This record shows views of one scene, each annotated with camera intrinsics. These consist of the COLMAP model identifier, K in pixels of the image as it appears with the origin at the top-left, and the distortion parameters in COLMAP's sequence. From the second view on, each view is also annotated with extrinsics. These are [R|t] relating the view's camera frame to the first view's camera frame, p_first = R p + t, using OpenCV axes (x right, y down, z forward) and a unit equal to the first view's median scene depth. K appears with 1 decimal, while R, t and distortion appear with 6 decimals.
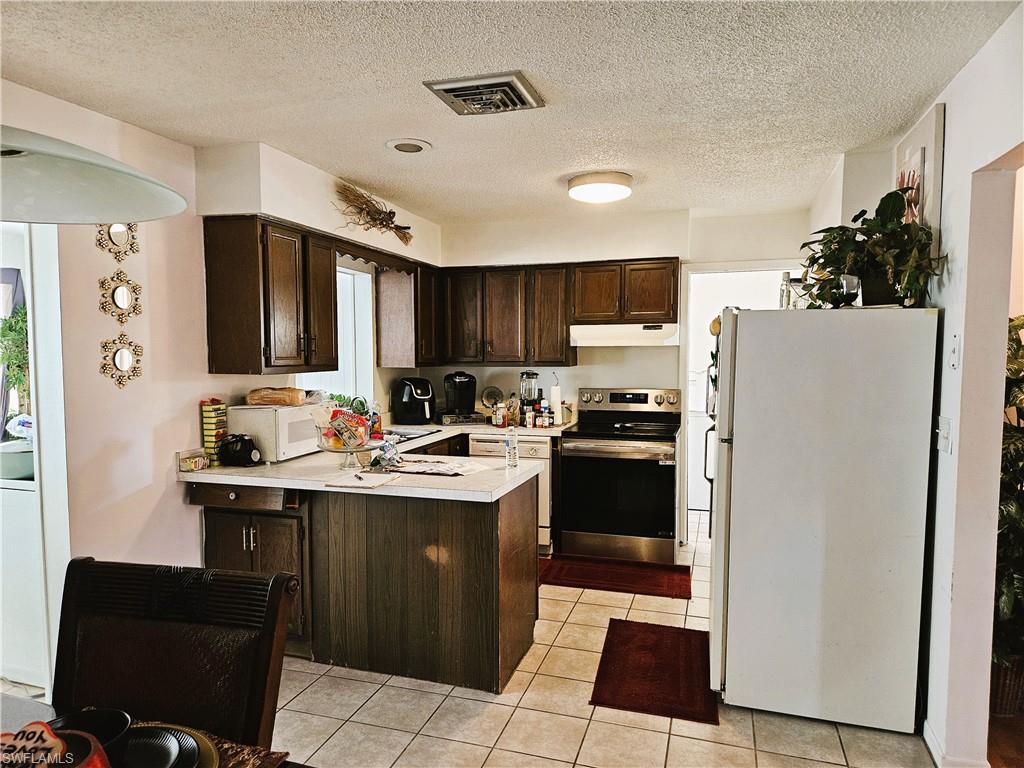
lens RADIAL K [[677.0, 0, 504.4], [0, 677.0, 380.3], [0, 0, 1]] dist [0.052529, -0.036292]
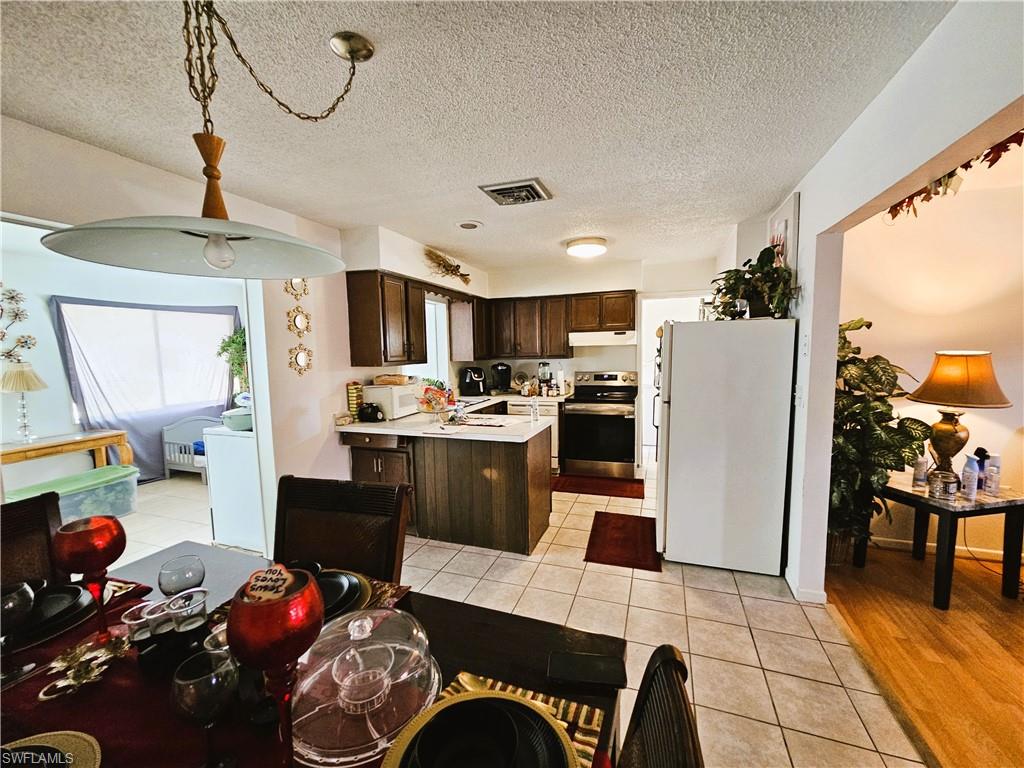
lens RADIAL K [[420.3, 0, 516.4], [0, 420.3, 380.6], [0, 0, 1]] dist [0.000231, 0.000512]
pose [[0.999581, -0.016195, -0.023973, -0.008091], [0.016907, 0.999412, 0.029820, 0.000411], [0.023476, -0.030213, 0.999268, -0.013644]]
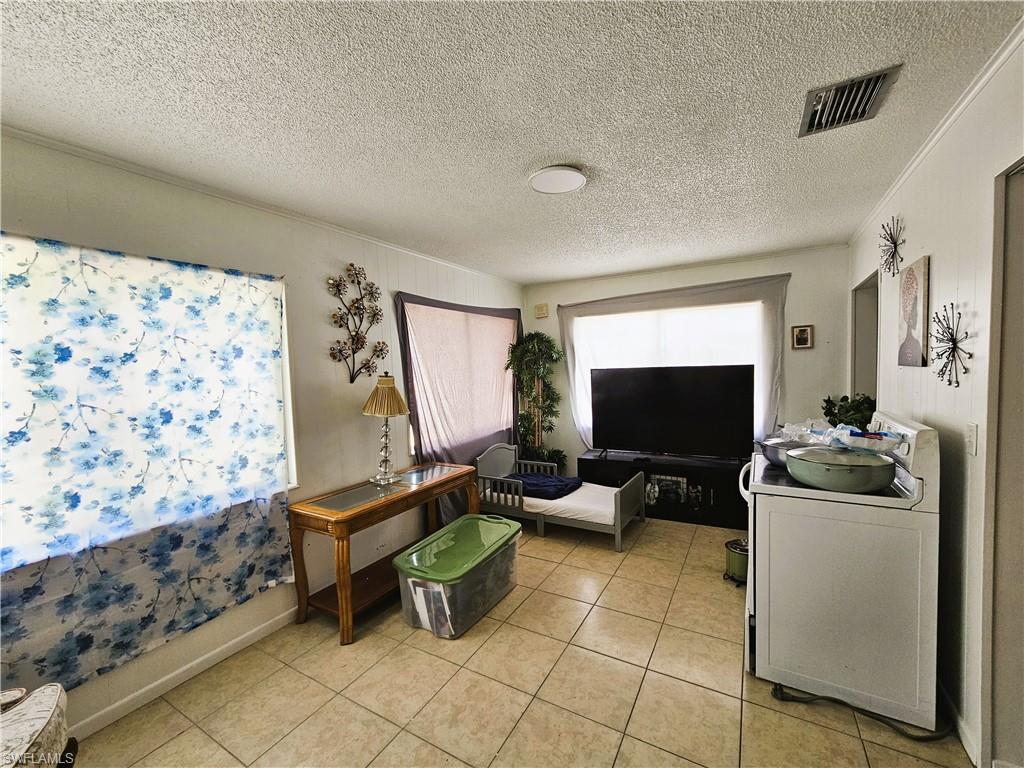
lens RADIAL K [[420.3, 0, 520.6], [0, 420.3, 383.8], [0, 0, 1]] dist [0.000231, 0.000512]
pose [[0.979507, -0.012990, -0.200990, -1.004452], [0.011510, 0.999897, -0.008531, -0.010452], [0.201080, 0.006043, 0.979556, 0.318042]]
